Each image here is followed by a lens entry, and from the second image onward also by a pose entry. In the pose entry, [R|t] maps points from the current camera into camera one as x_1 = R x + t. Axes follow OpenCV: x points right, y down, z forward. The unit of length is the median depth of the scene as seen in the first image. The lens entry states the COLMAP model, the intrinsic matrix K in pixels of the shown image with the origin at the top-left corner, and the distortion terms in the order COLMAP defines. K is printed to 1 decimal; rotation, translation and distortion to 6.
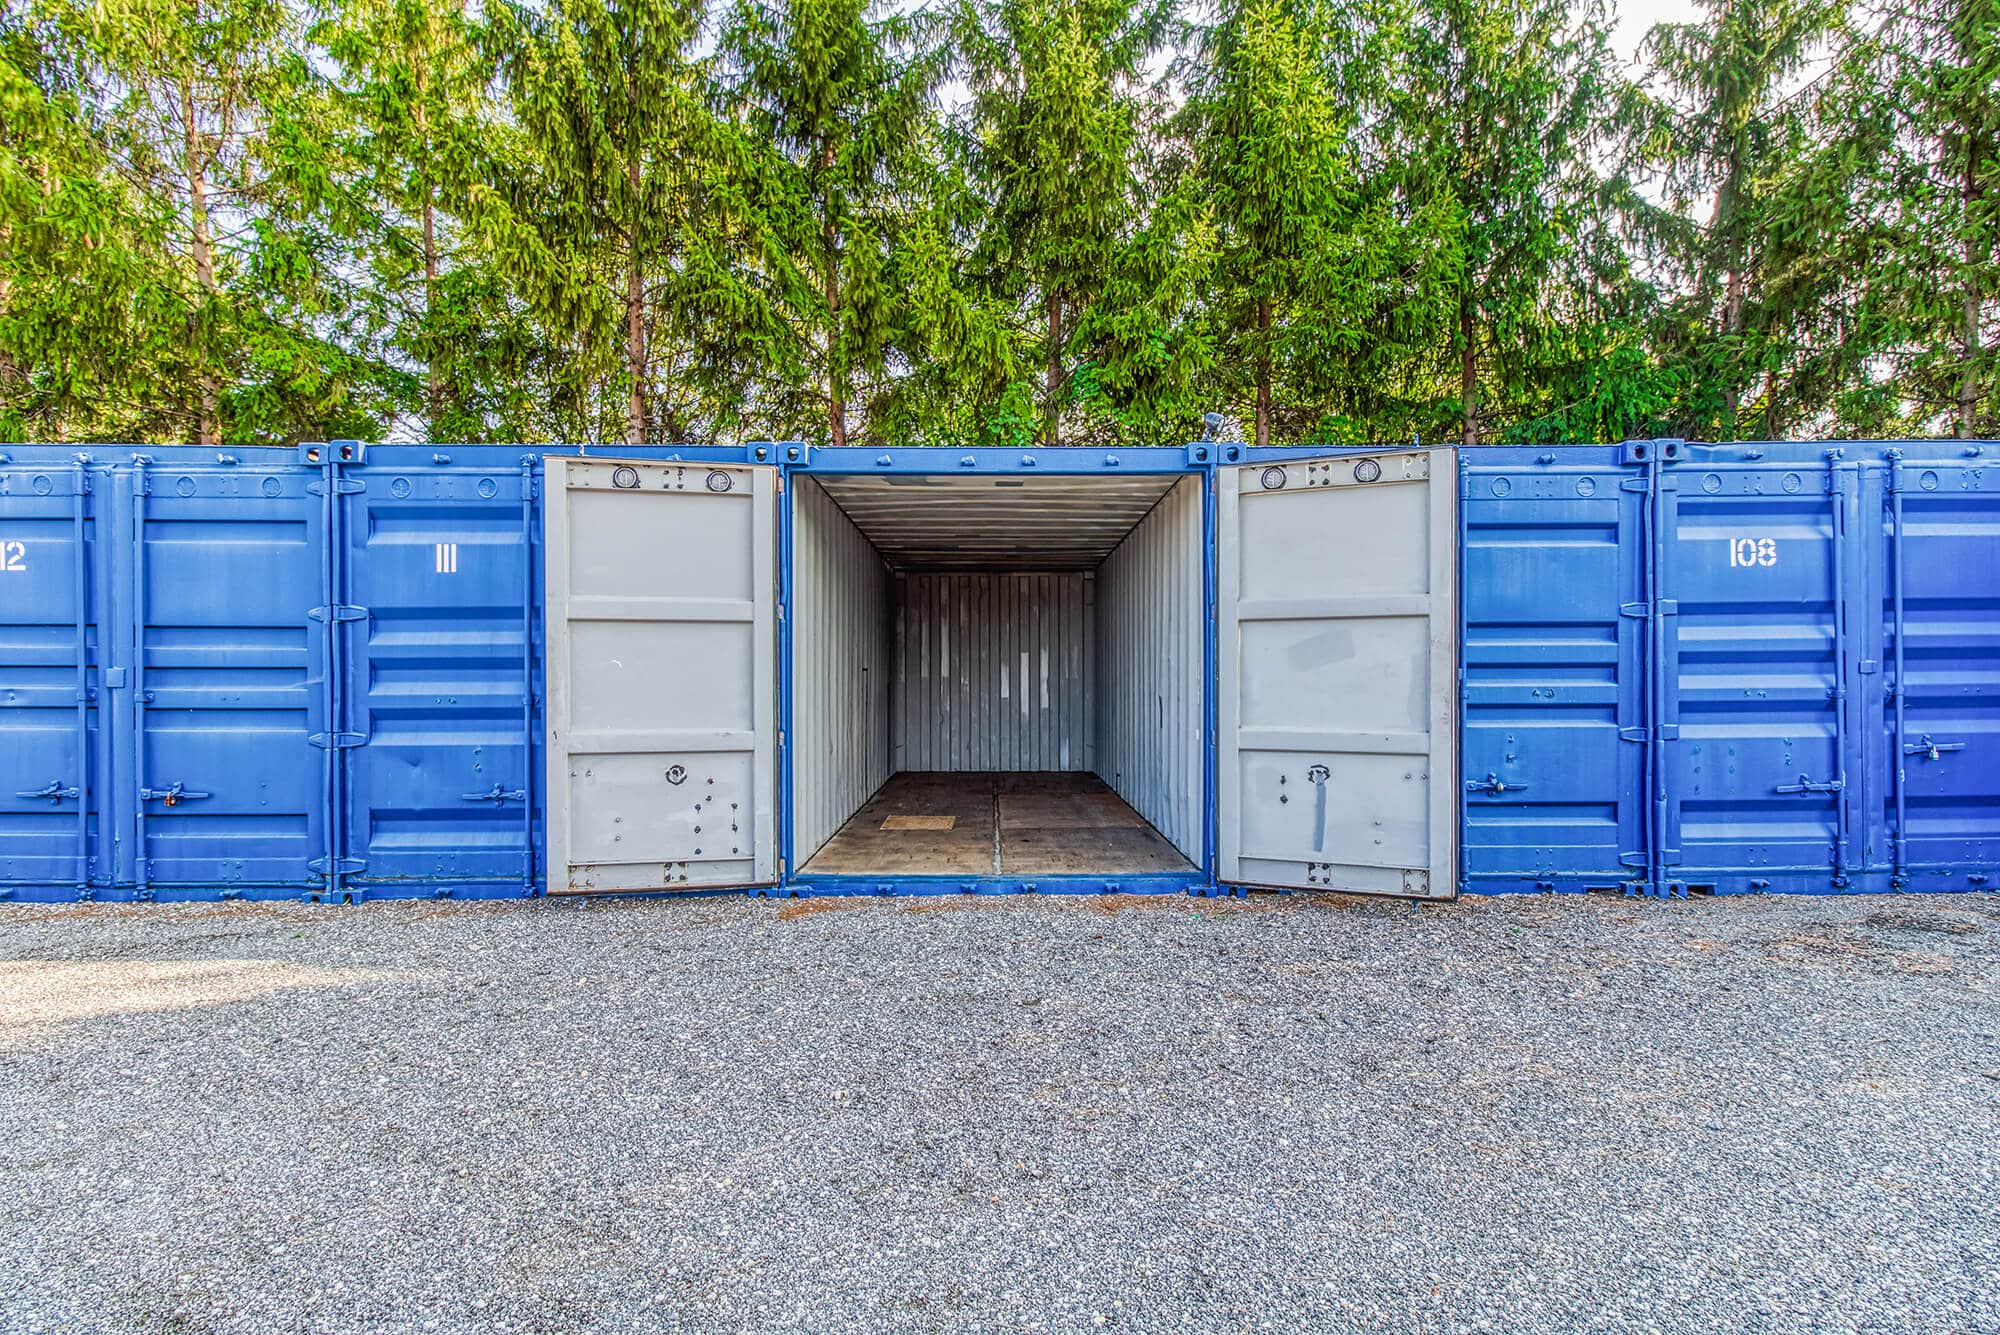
lens RADIAL K [[928.2, 0, 1000.0], [0, 928.2, 667.5], [0, 0, 1]] dist [-0.037629, -0.000073]
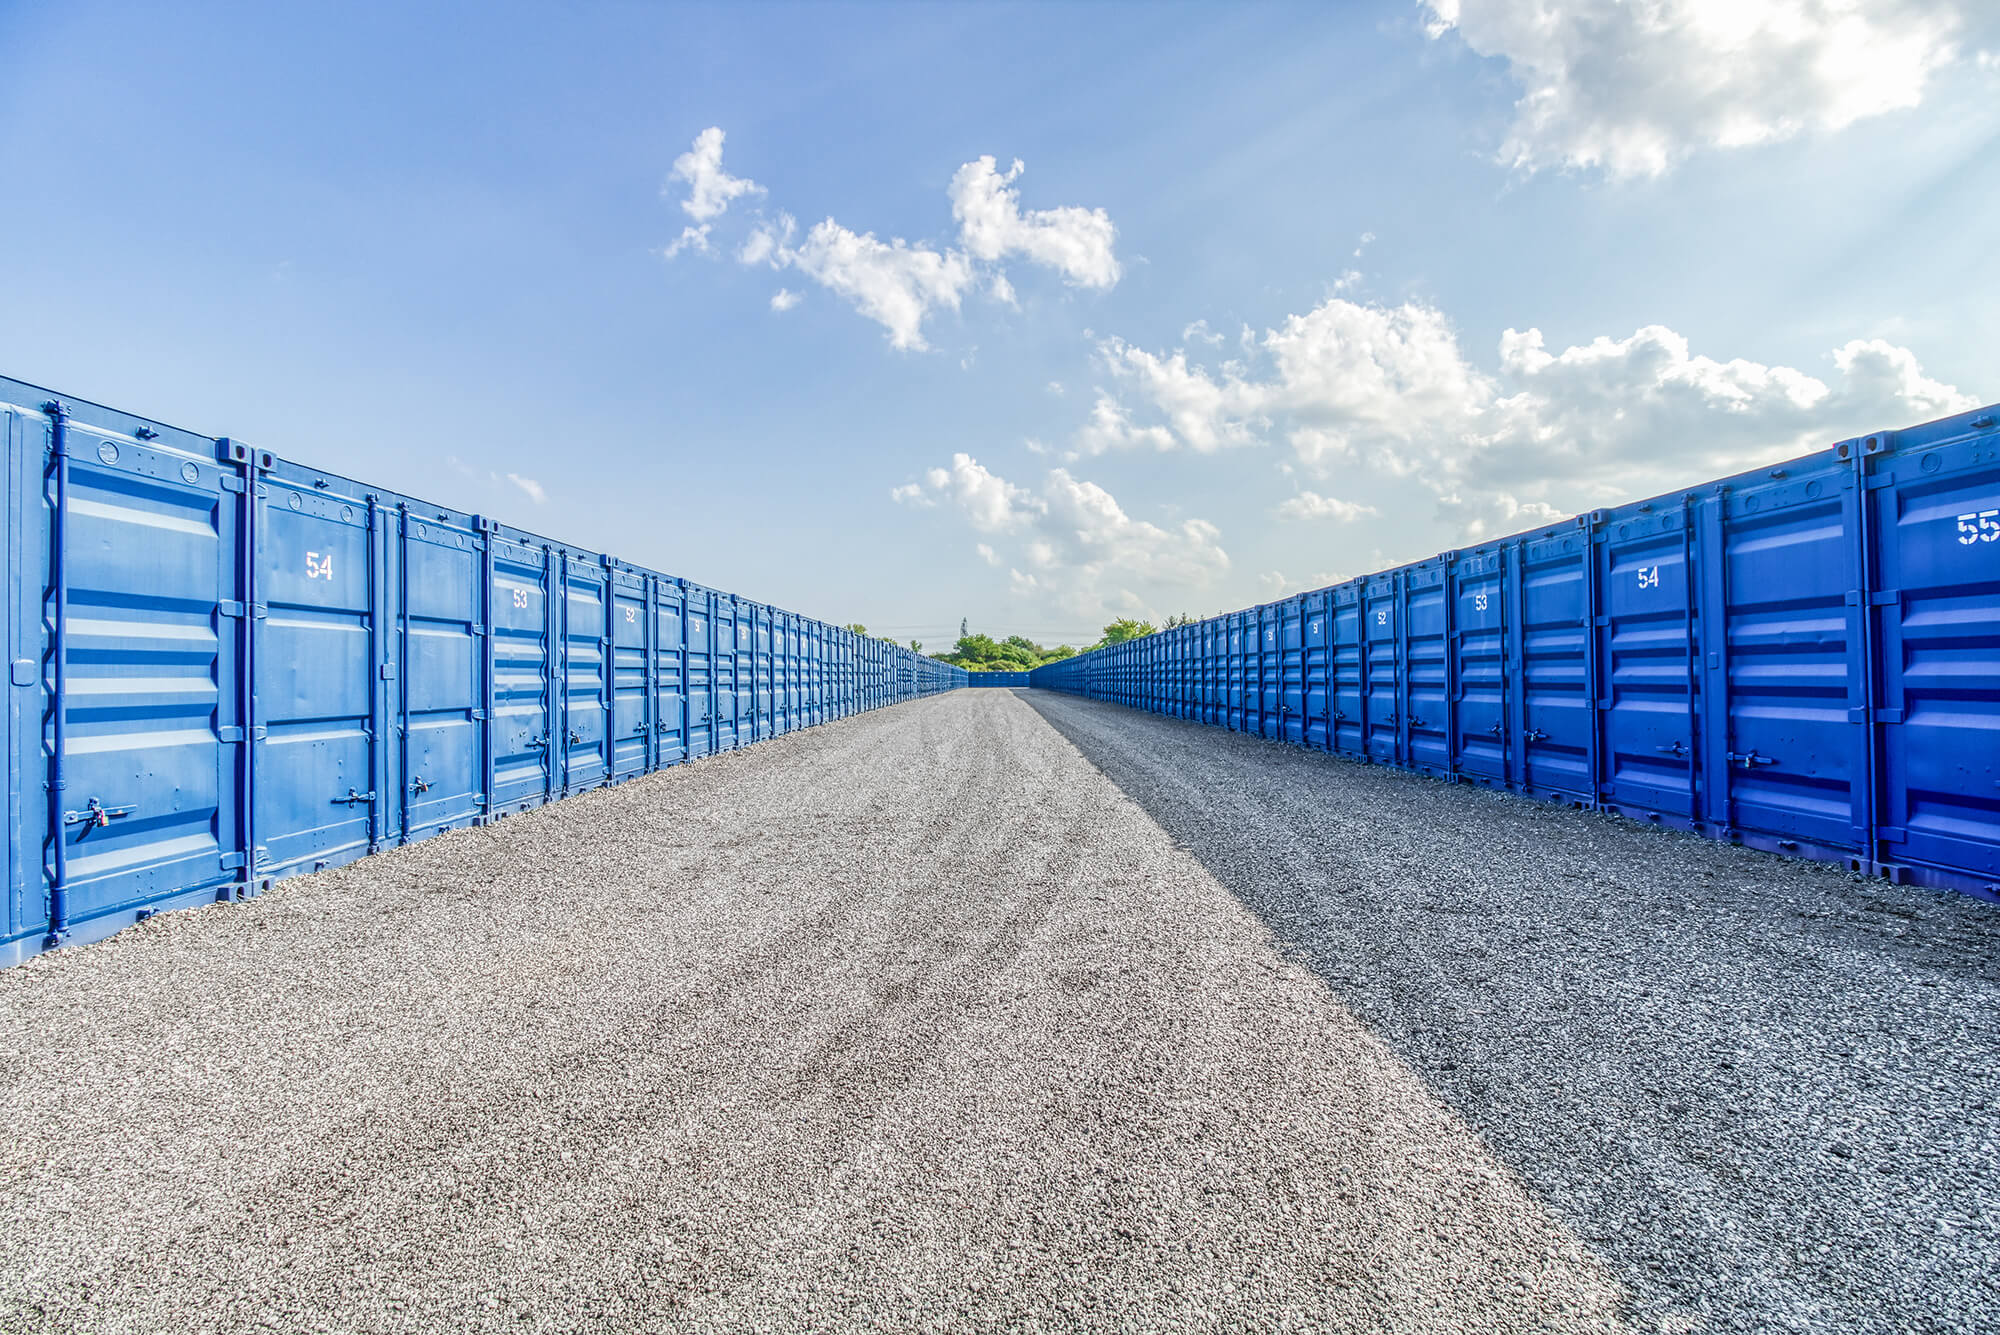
lens RADIAL K [[928.2, 0, 1000.0], [0, 928.2, 667.5], [0, 0, 1]] dist [-0.037629, -0.000073]
pose [[0.001490, -0.005512, -0.999984, 0.788141], [0.028090, 0.999590, -0.005468, -0.003720], [0.999604, -0.028082, 0.001645, 0.001703]]
